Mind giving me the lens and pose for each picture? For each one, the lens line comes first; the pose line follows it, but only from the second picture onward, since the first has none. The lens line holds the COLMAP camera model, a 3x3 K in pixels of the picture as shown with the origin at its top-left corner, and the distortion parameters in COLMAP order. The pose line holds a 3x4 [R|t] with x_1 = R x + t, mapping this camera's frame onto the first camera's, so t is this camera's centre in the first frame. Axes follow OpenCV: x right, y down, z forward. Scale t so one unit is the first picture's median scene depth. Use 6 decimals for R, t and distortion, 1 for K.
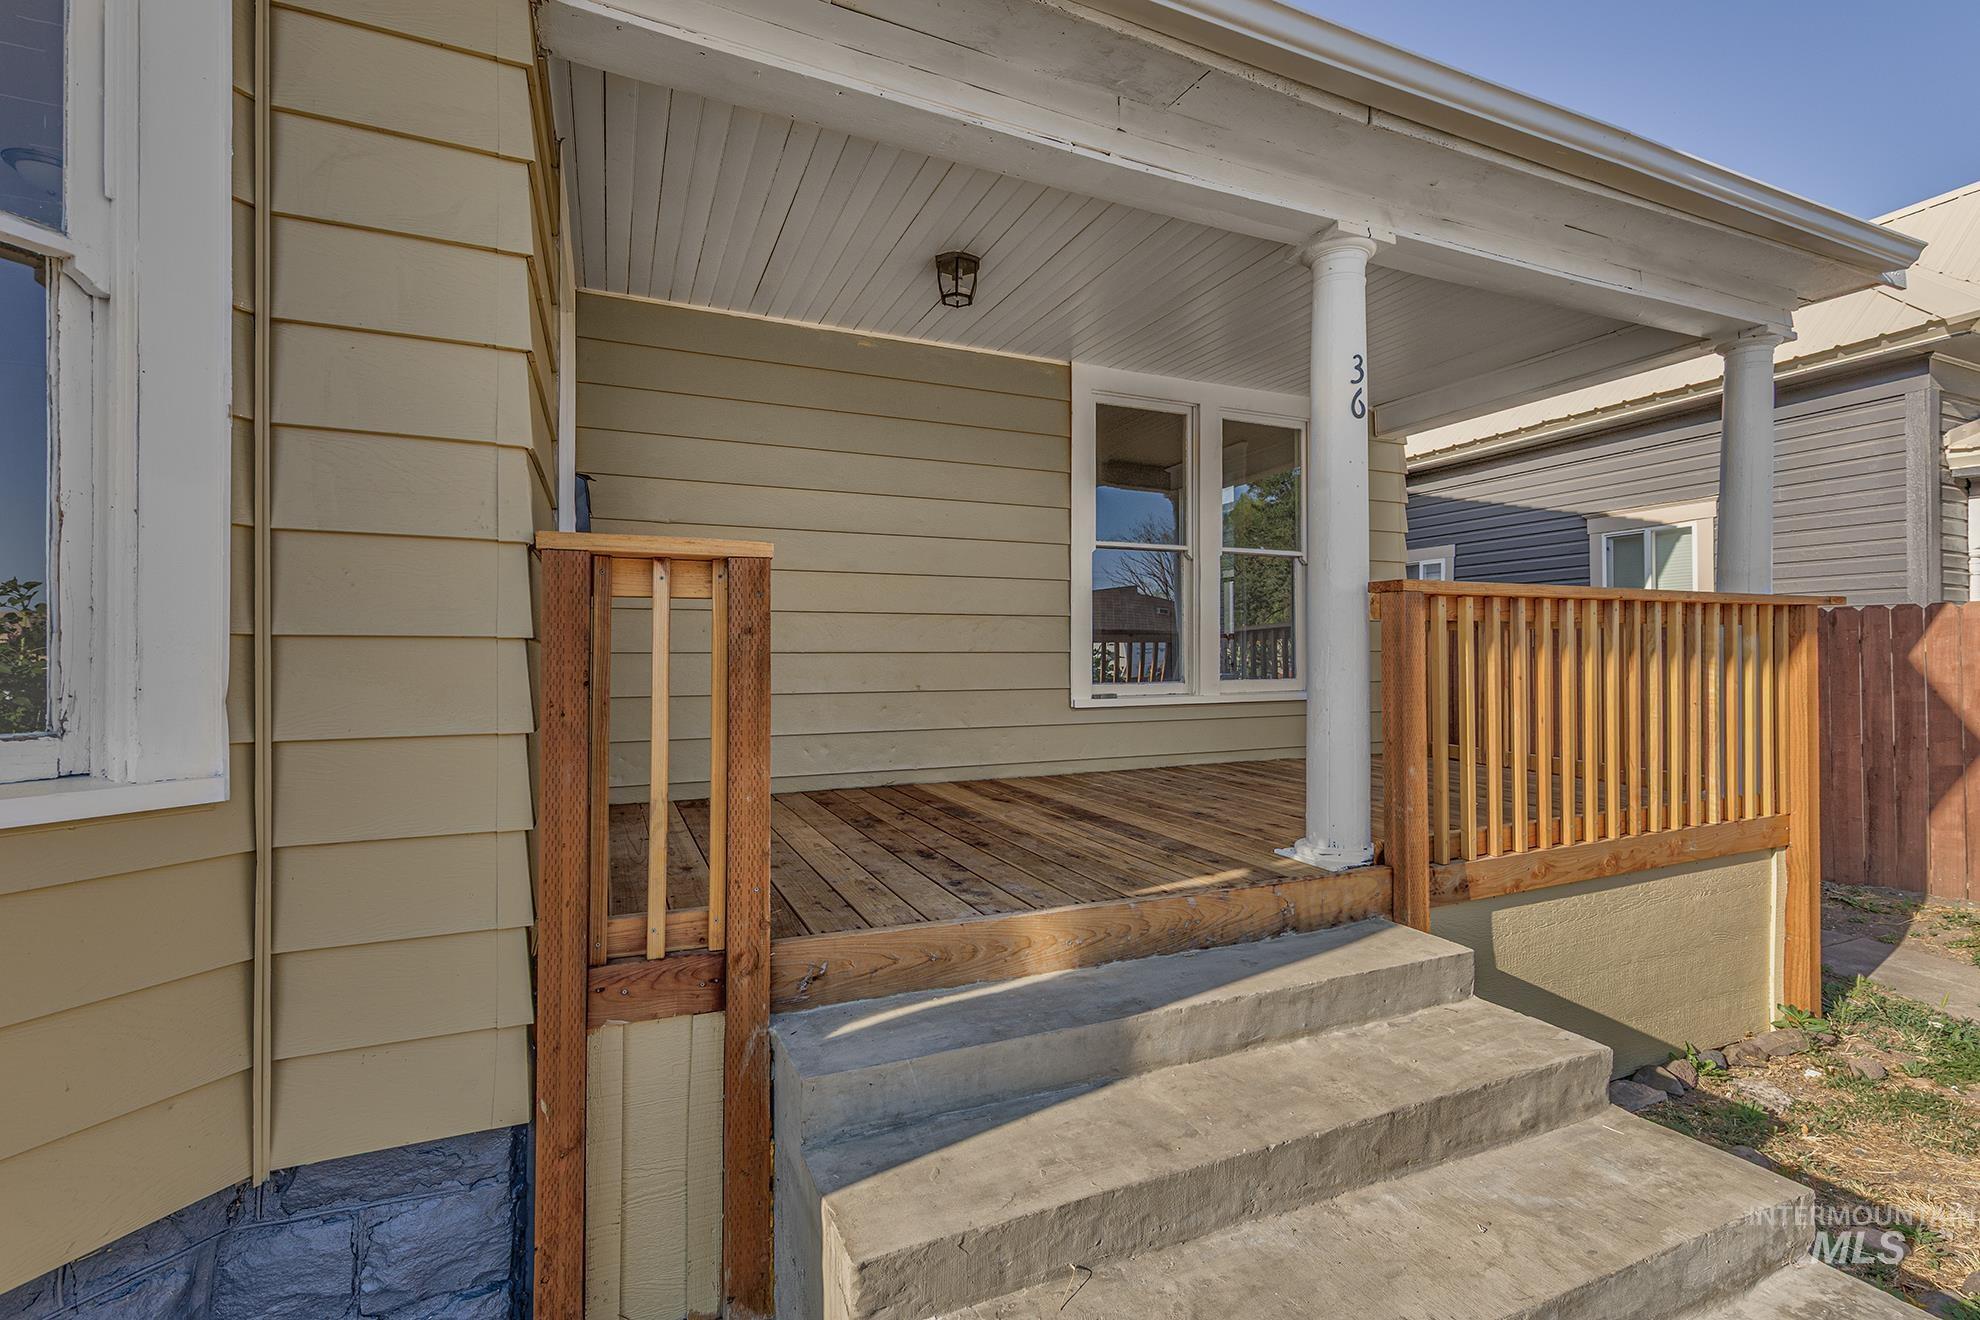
lens RADIAL K [[771.1, 0, 998.7], [0, 771.1, 642.6], [0, 0, 1]] dist [0.007279, 0.000192]
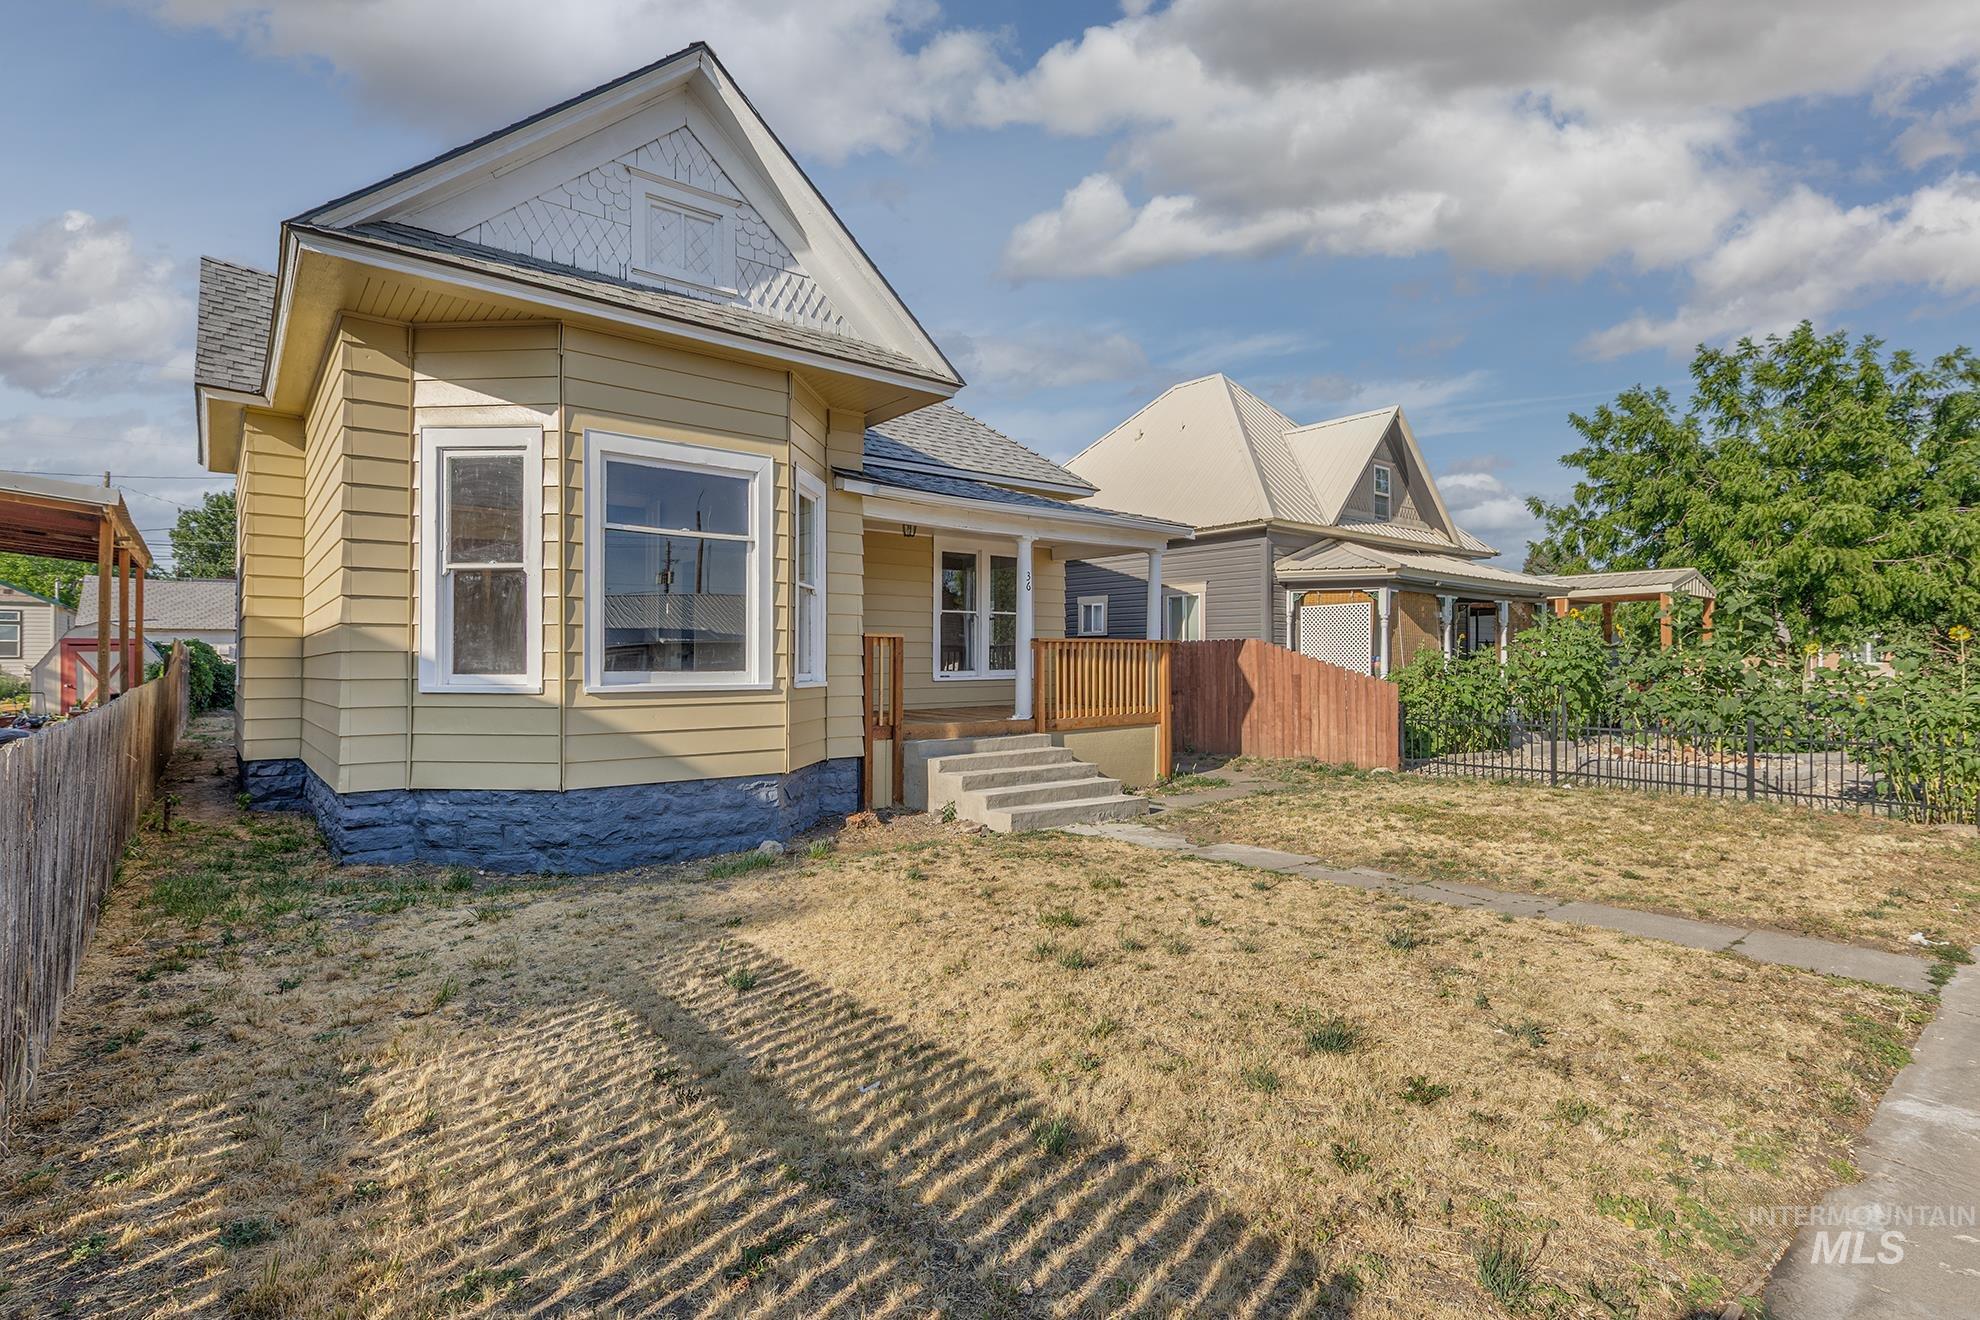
lens RADIAL K [[1069.5, 0, 990.0], [0, 1069.5, 660.0], [0, 0, 1]] dist [0.001210, 0.000221]
pose [[0.935685, -0.002276, 0.352829, -1.318279], [0.000751, 0.999990, 0.004460, -0.004716], [-0.352836, -0.003909, 0.935677, -3.265103]]
